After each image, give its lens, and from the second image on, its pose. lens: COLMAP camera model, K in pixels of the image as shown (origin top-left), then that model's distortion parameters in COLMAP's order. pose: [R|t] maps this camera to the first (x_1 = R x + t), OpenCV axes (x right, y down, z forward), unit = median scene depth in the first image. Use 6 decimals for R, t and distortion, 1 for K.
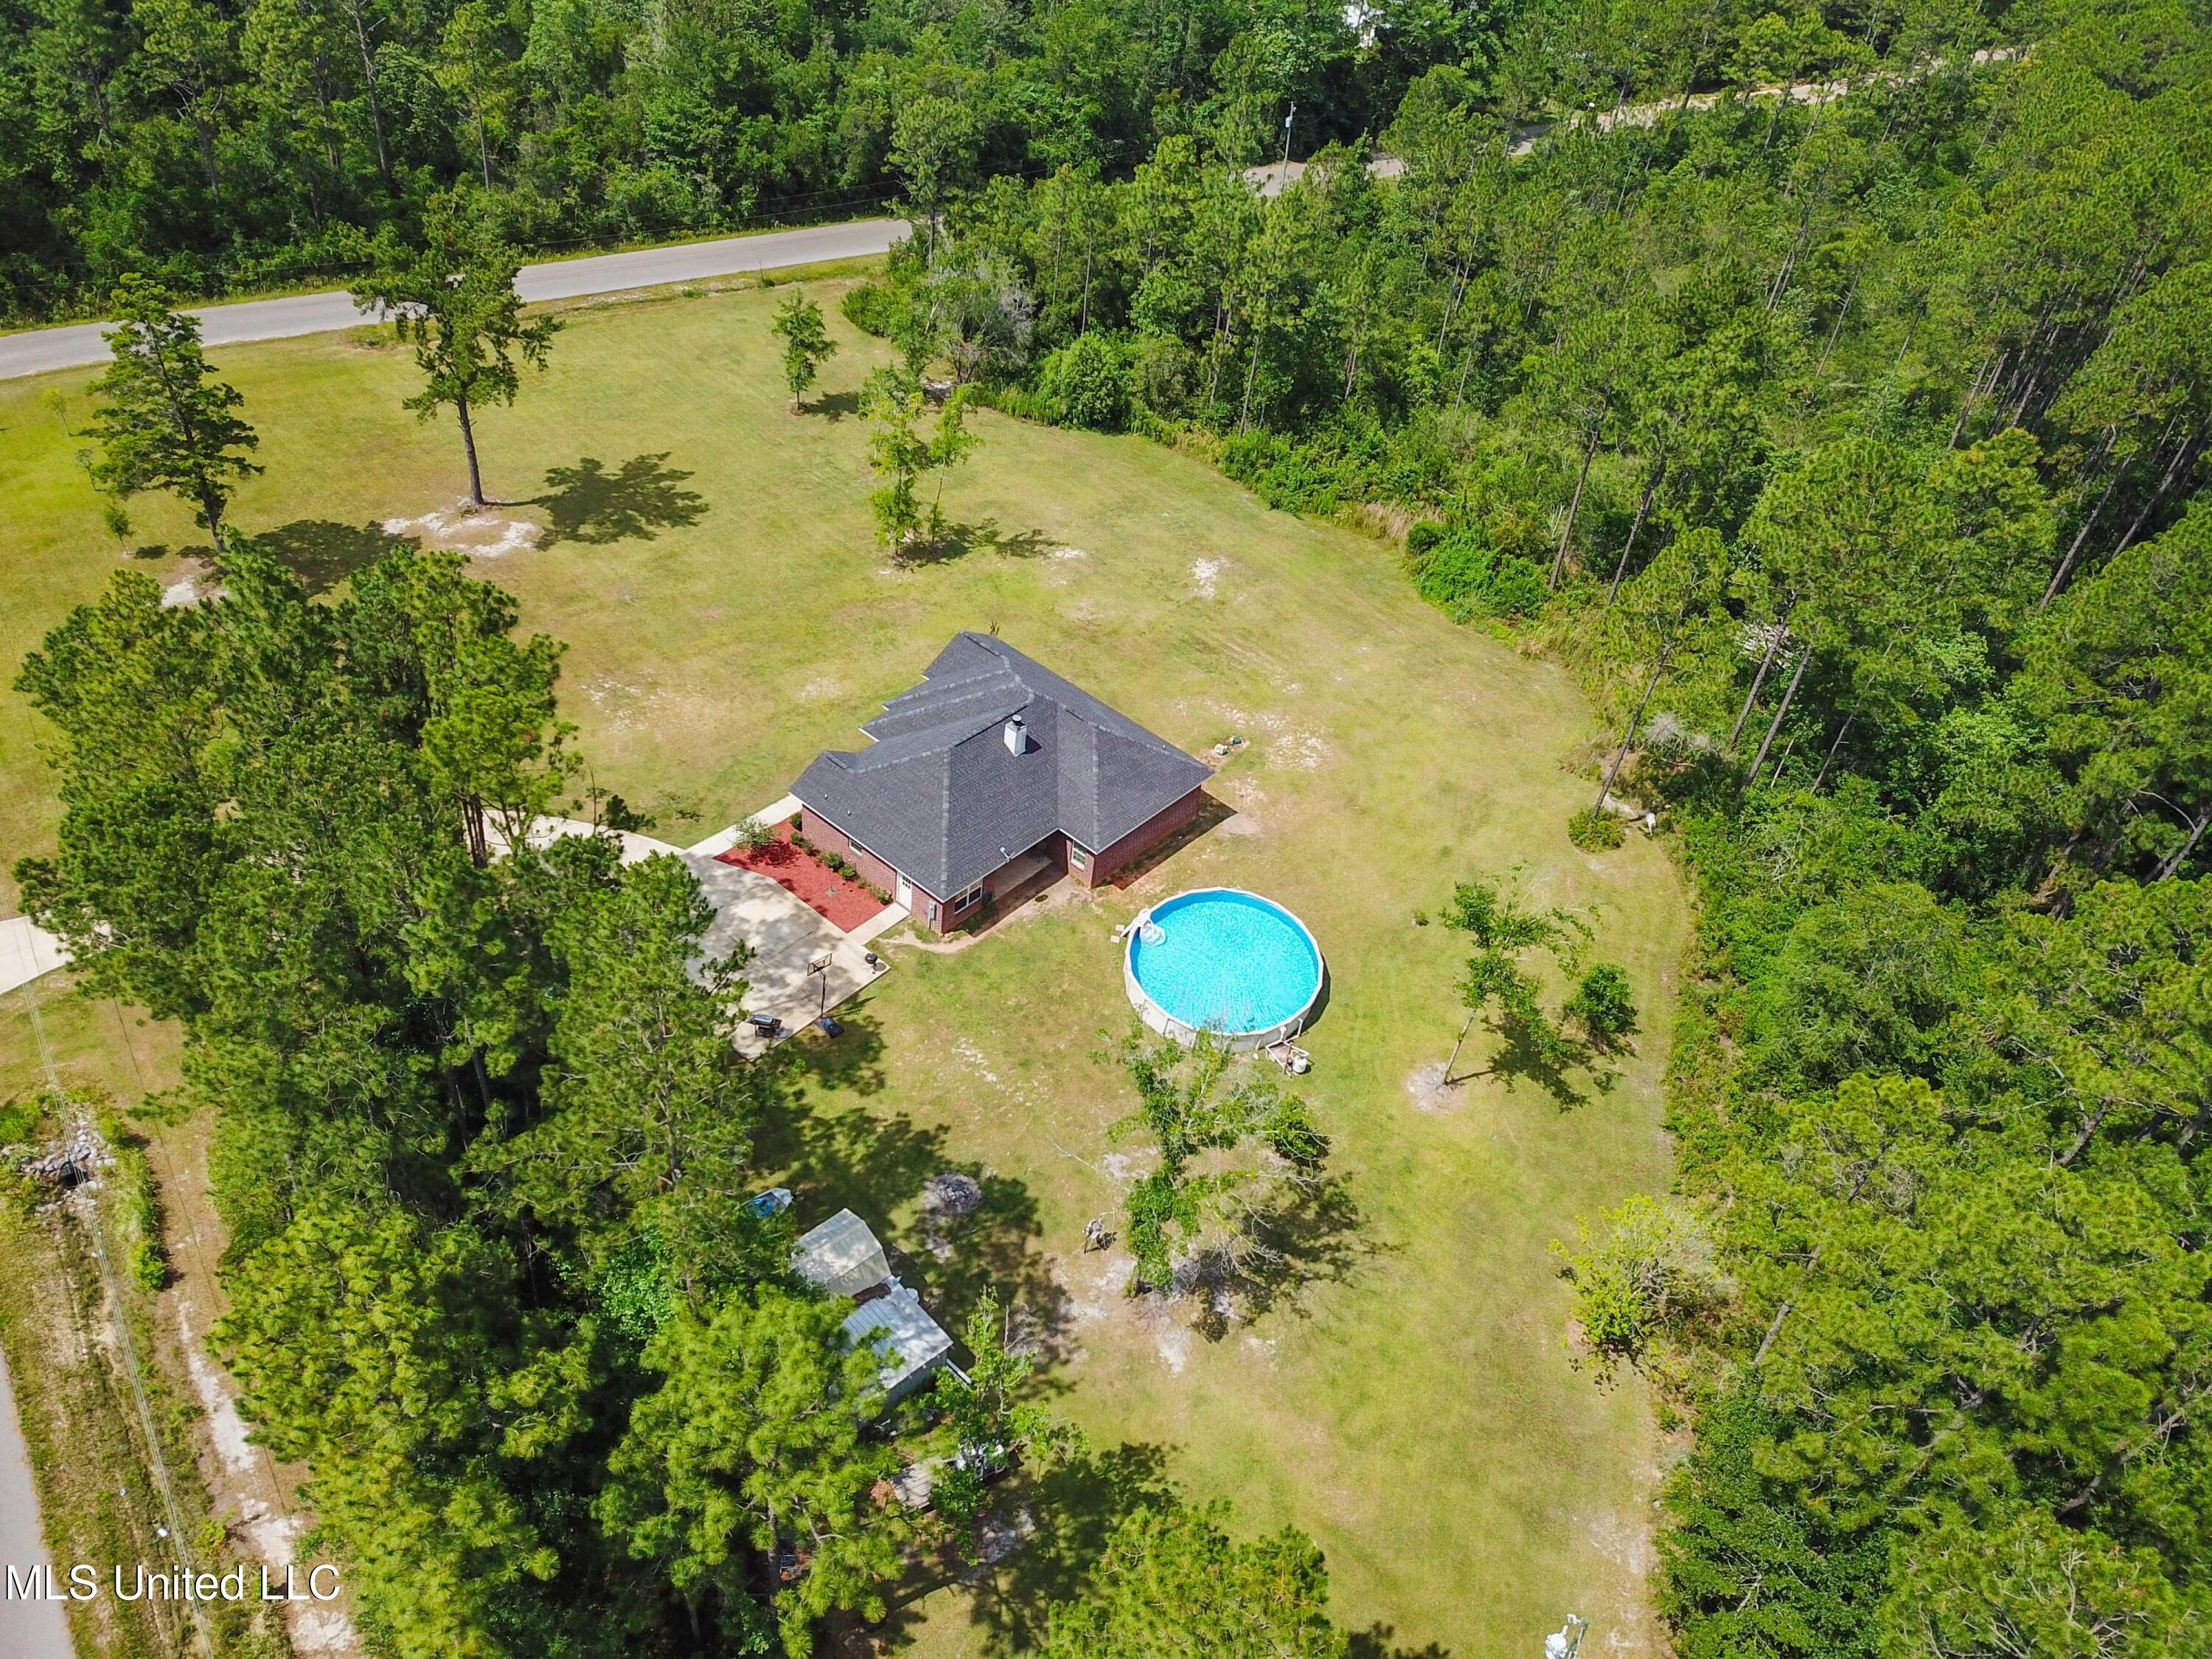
lens RADIAL K [[1706.4, 0, 1106.0], [0, 1706.4, 829.5], [0, 0, 1]] dist [0.034869, 0.001143]
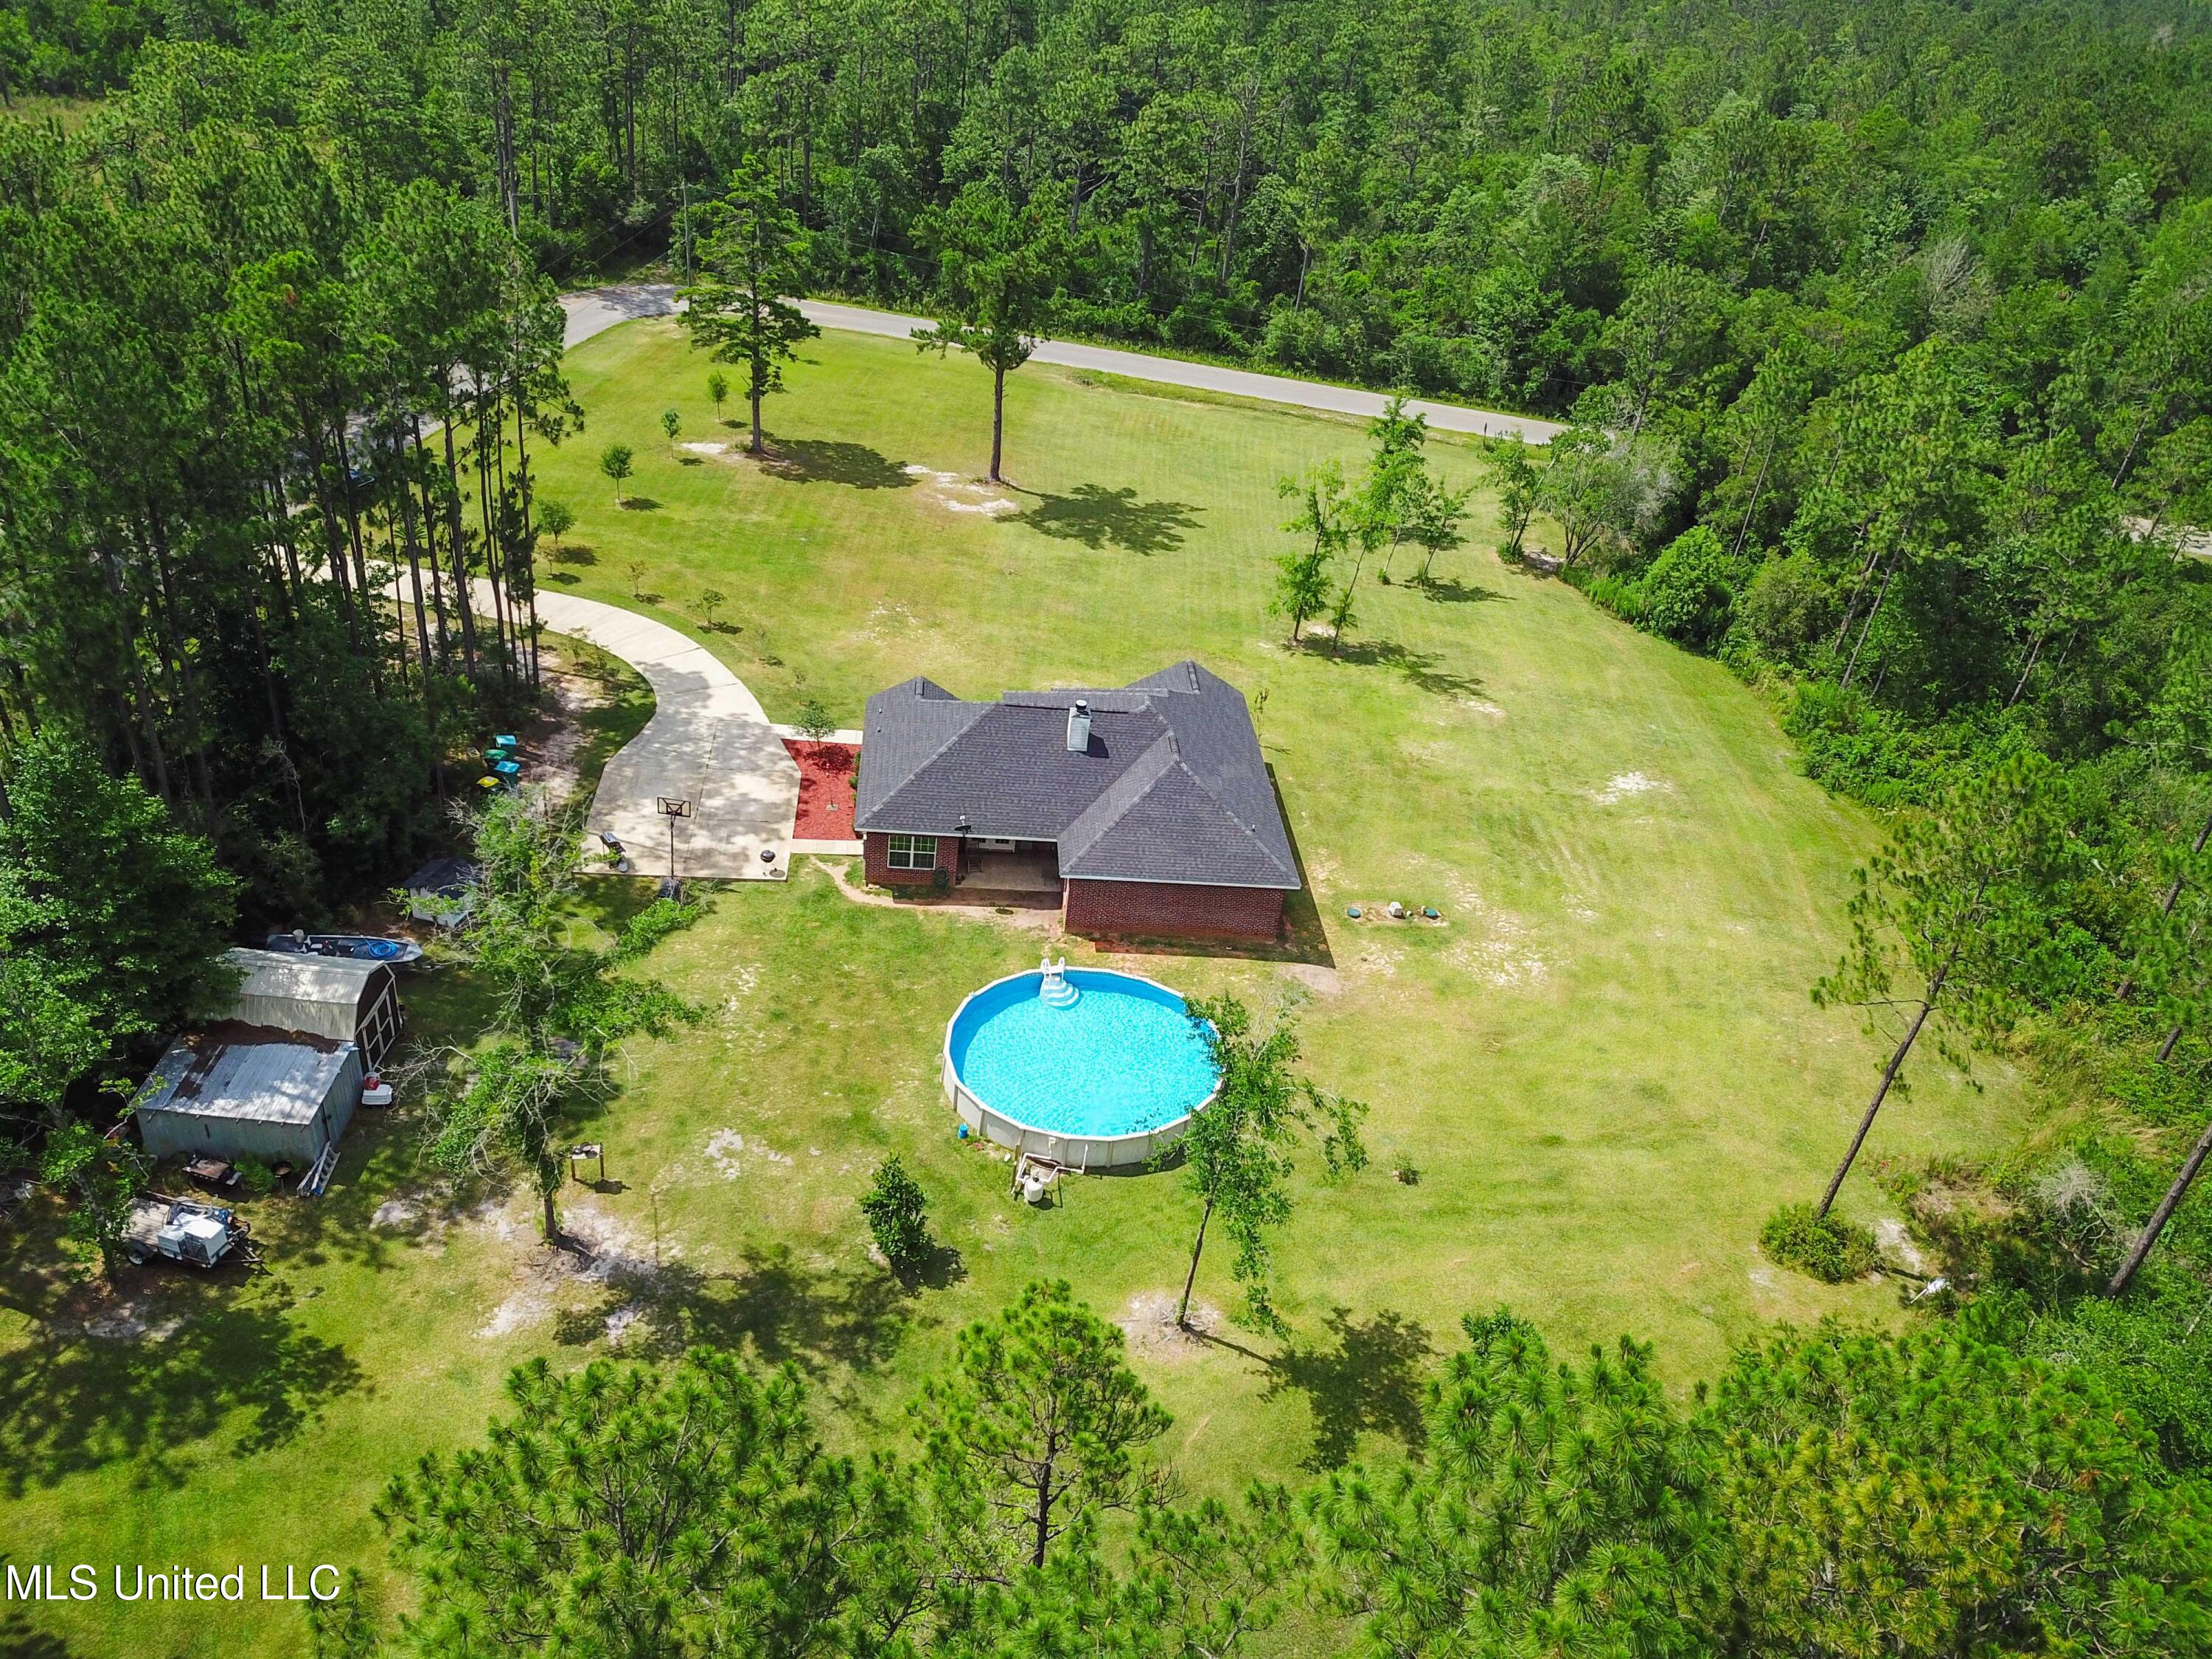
lens RADIAL K [[1706.4, 0, 1106.0], [0, 1706.4, 829.5], [0, 0, 1]] dist [0.034869, 0.001143]
pose [[0.715586, 0.346743, -0.606388, 0.440497], [-0.478606, 0.875690, -0.064059, 0.032514], [0.508796, 0.336060, 0.792585, 0.344694]]
